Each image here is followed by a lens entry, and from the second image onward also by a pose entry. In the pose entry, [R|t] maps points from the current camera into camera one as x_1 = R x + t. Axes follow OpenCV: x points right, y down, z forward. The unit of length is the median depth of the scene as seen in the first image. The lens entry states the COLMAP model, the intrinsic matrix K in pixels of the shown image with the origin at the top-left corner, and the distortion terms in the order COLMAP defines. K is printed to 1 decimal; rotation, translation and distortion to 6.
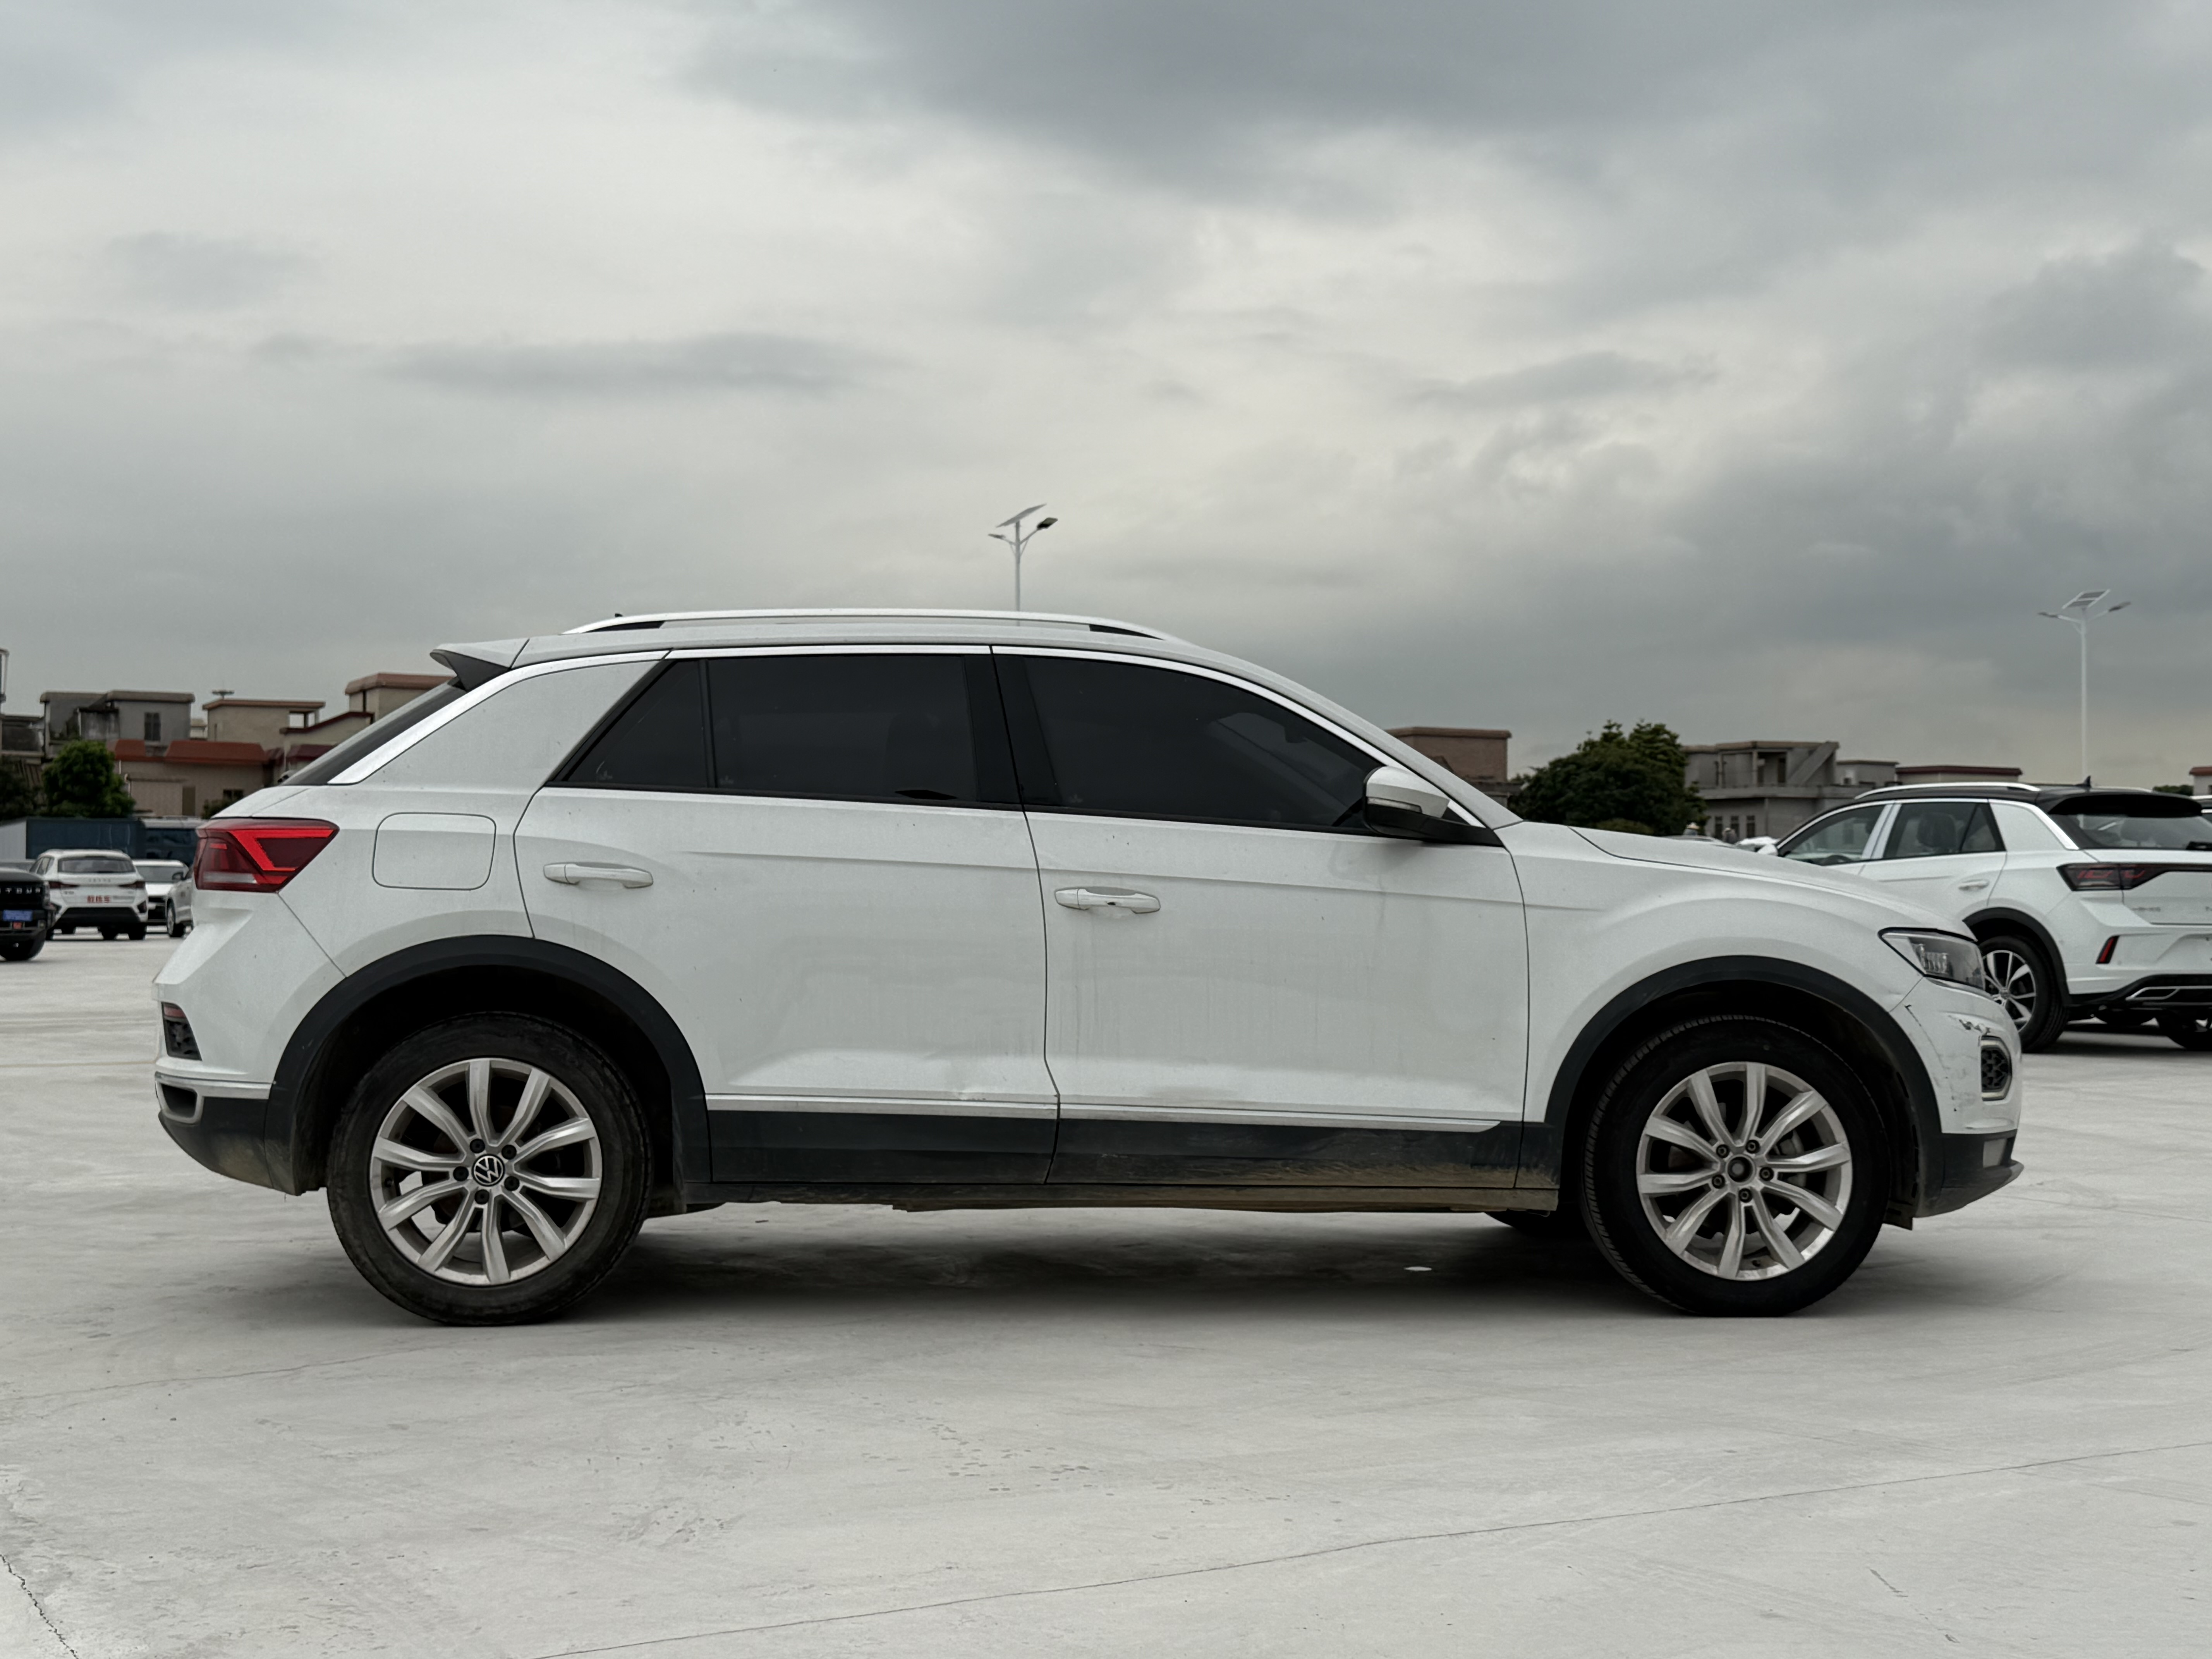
lens RADIAL K [[2716.2, 0, 1105.5], [0, 2716.2, 822.7], [0, 0, 1]] dist [0.125681, 0.000000]
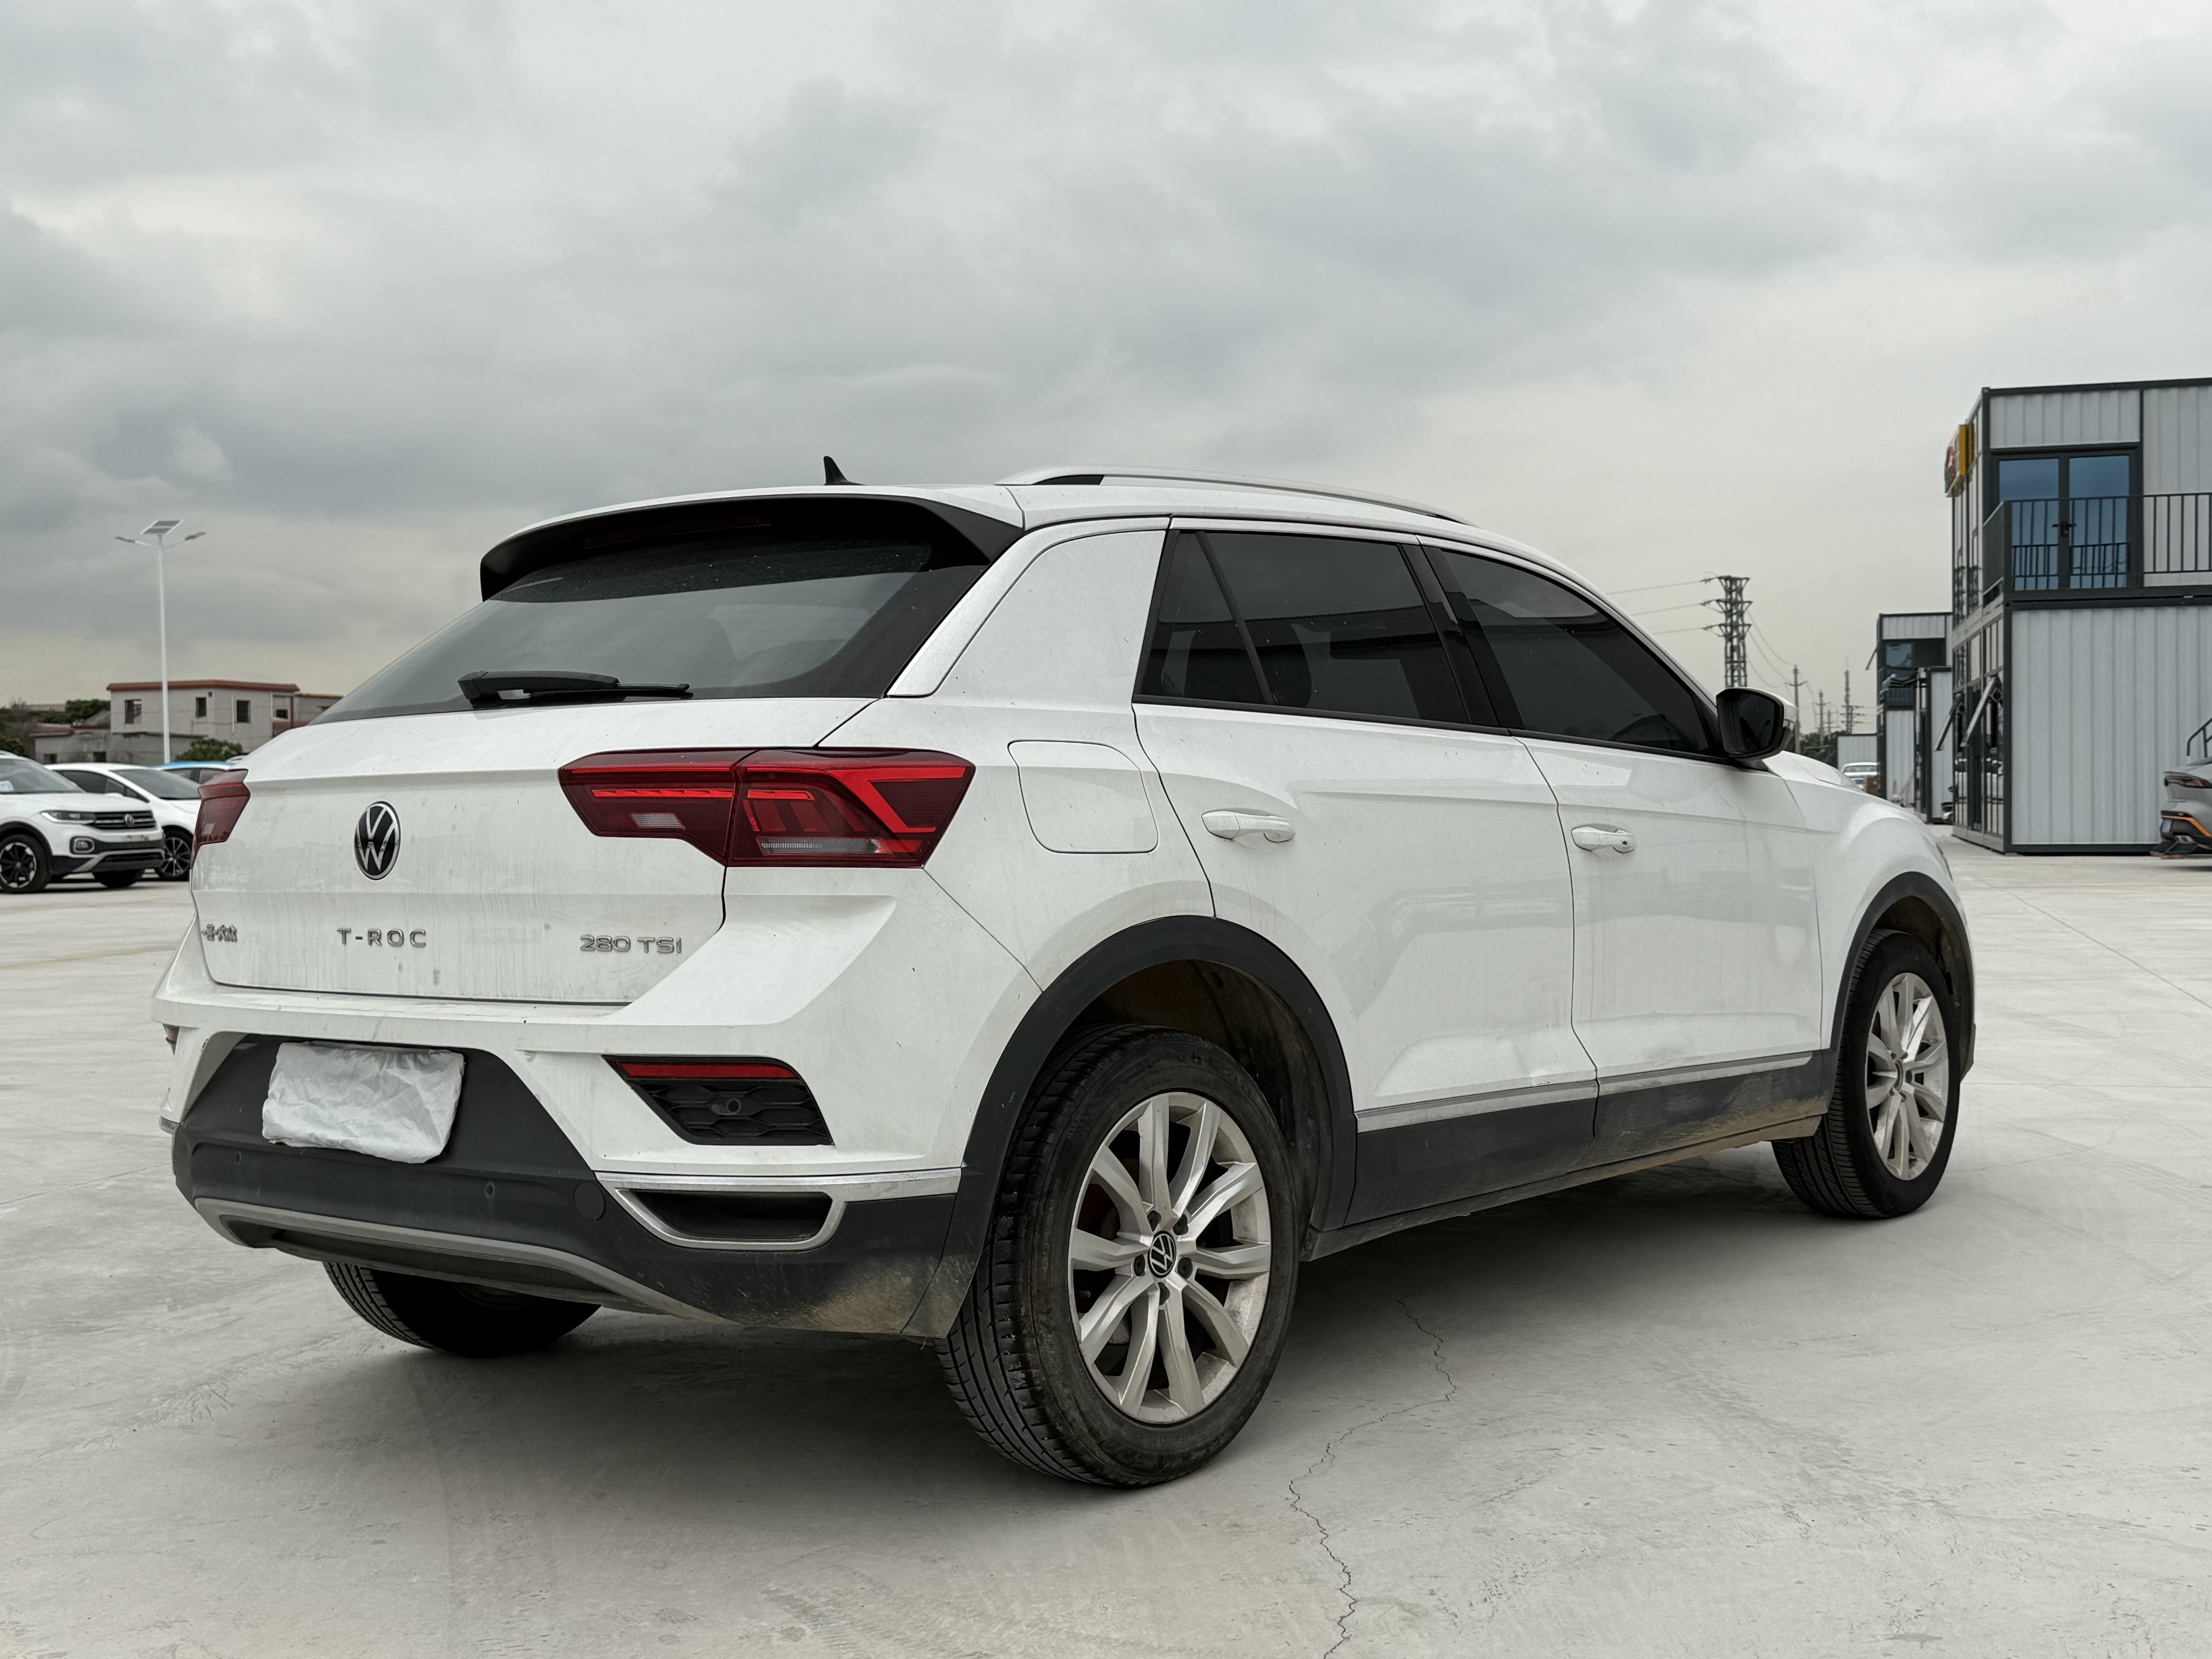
lens RADIAL K [[2436.7, 0, 1116.3], [0, 2436.7, 813.4], [0, 0, 1]] dist [0.074164, 0.000000]
pose [[0.696435, -0.024118, 0.717214, -0.670023], [0.001033, 0.999468, 0.032606, -0.005135], [-0.717619, -0.021968, 0.696089, 0.574923]]
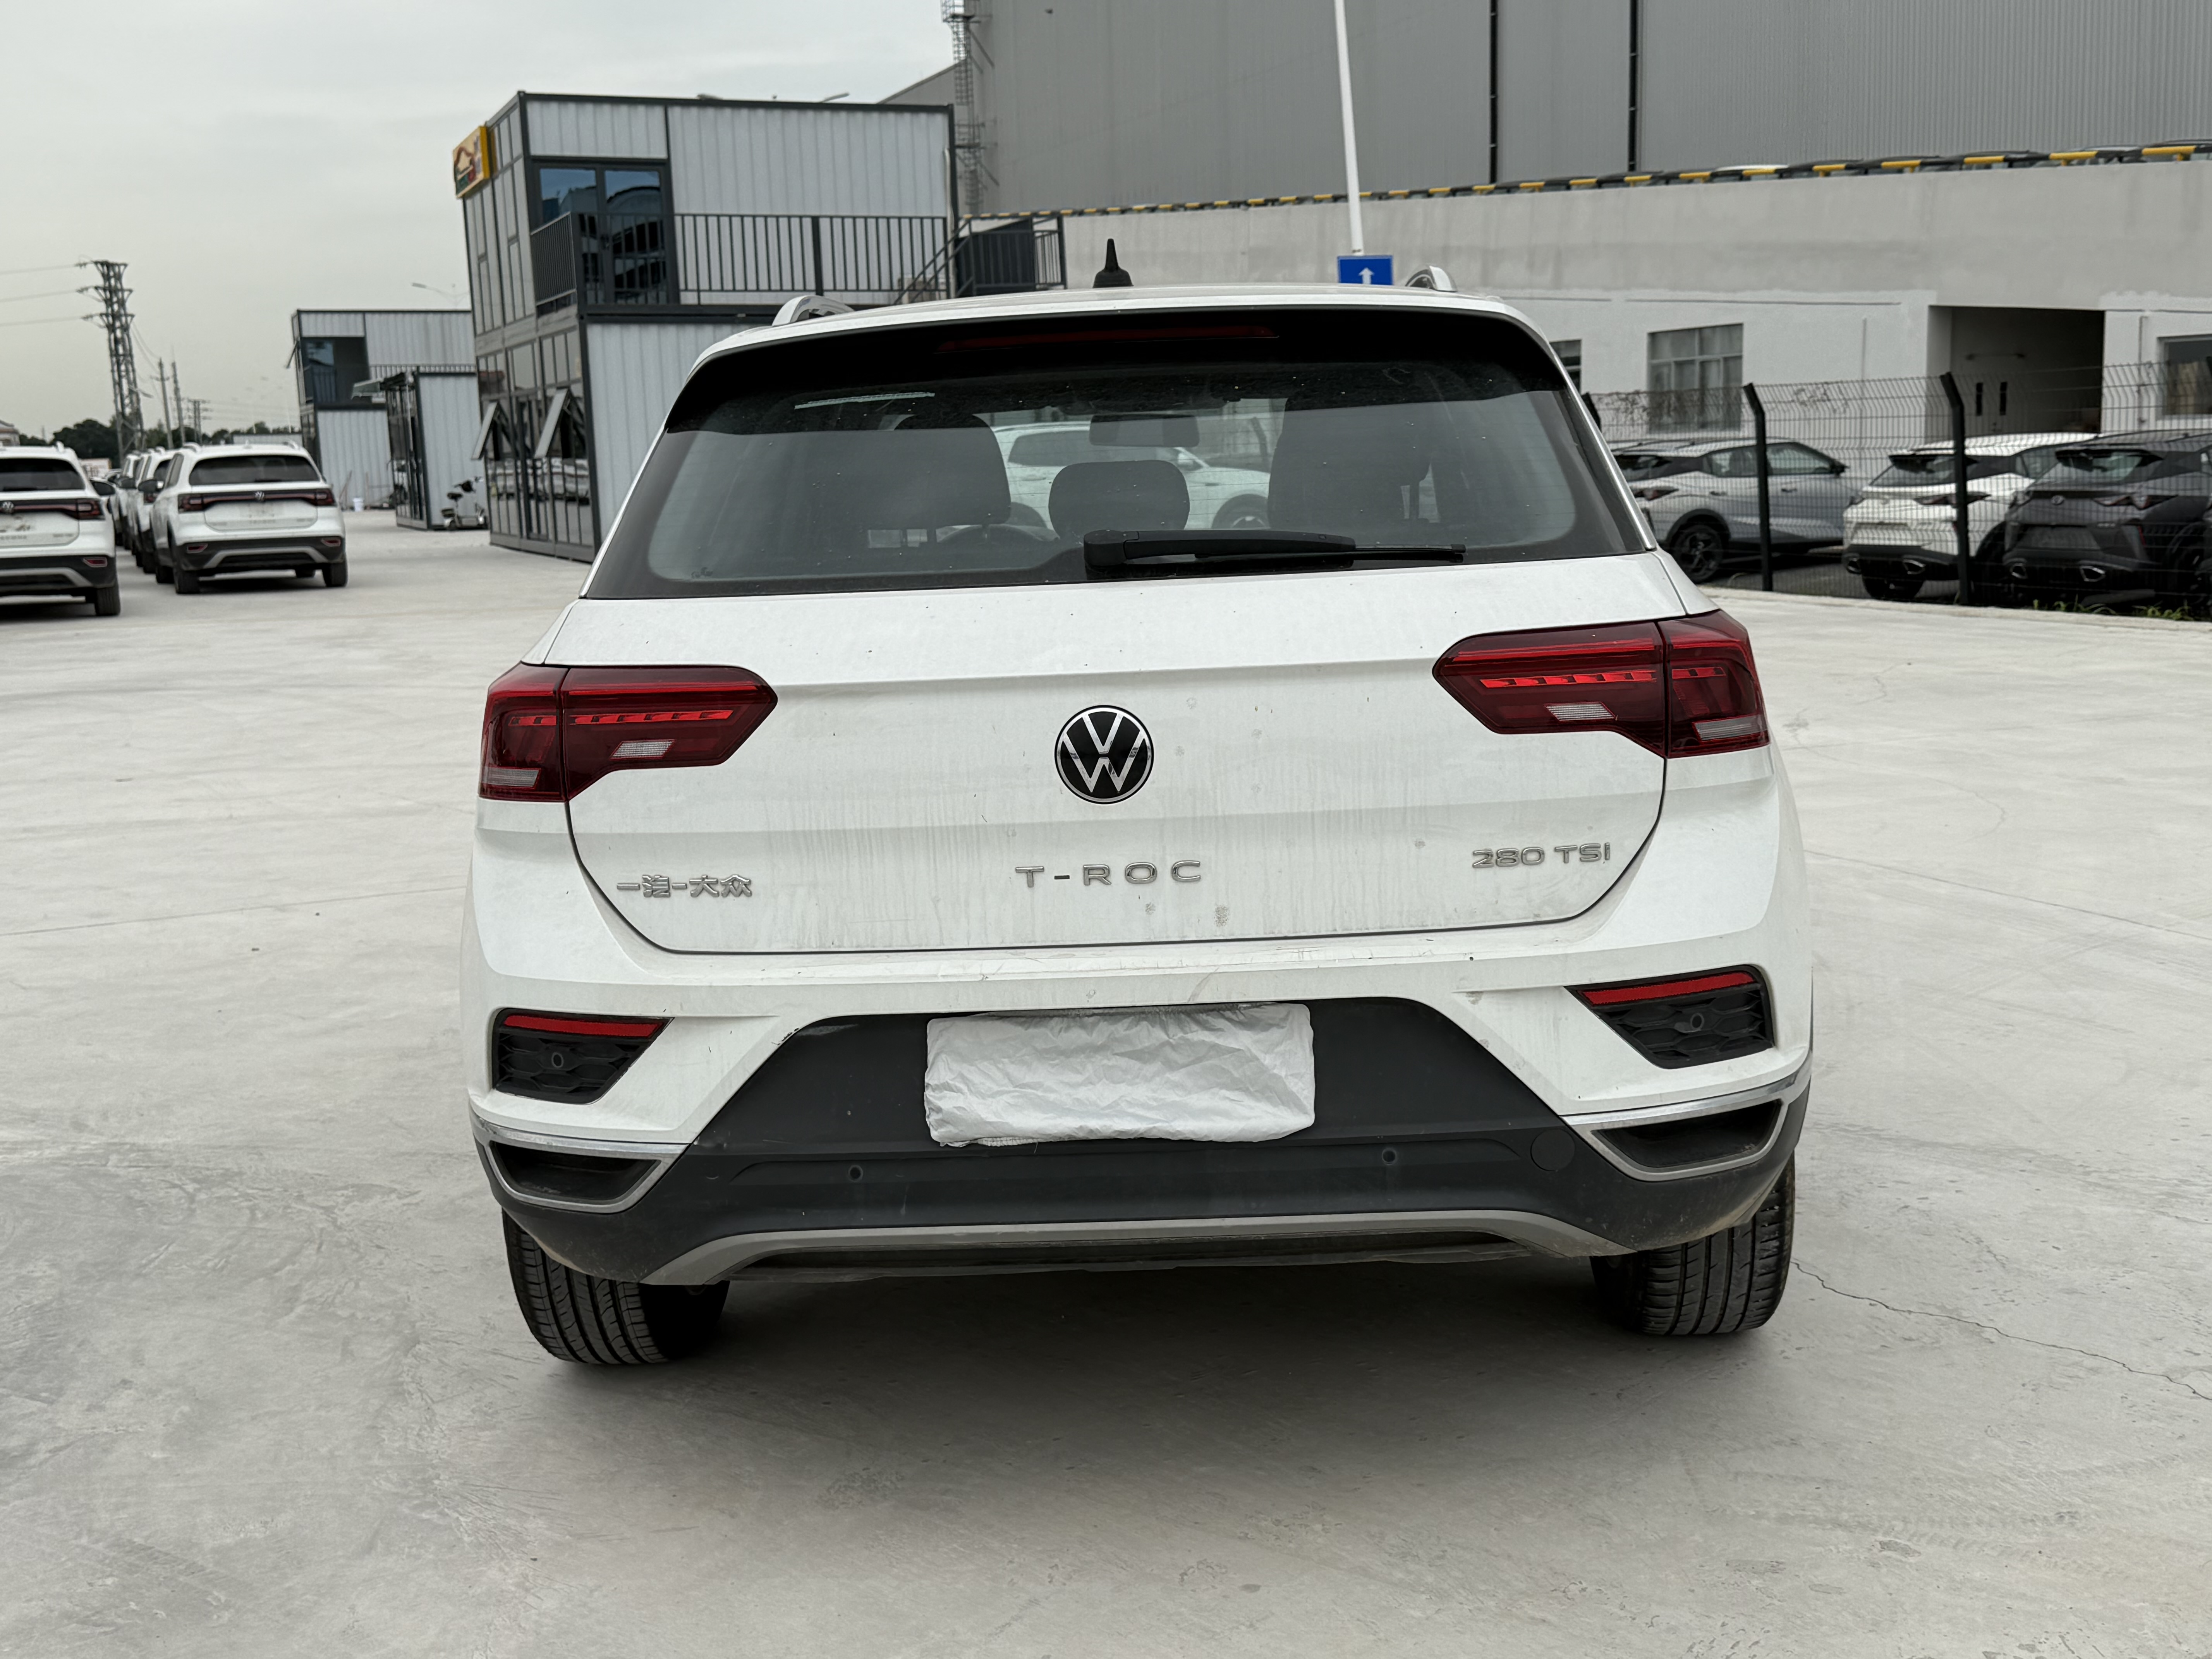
lens RADIAL K [[2436.7, 0, 1118.0], [0, 2436.7, 828.6], [0, 0, 1]] dist [0.074164, 0.000000]
pose [[0.127497, -0.163647, 0.978245, -0.835548], [0.010490, 0.986462, 0.163655, -0.043410], [-0.991784, -0.010604, 0.127487, 1.070771]]
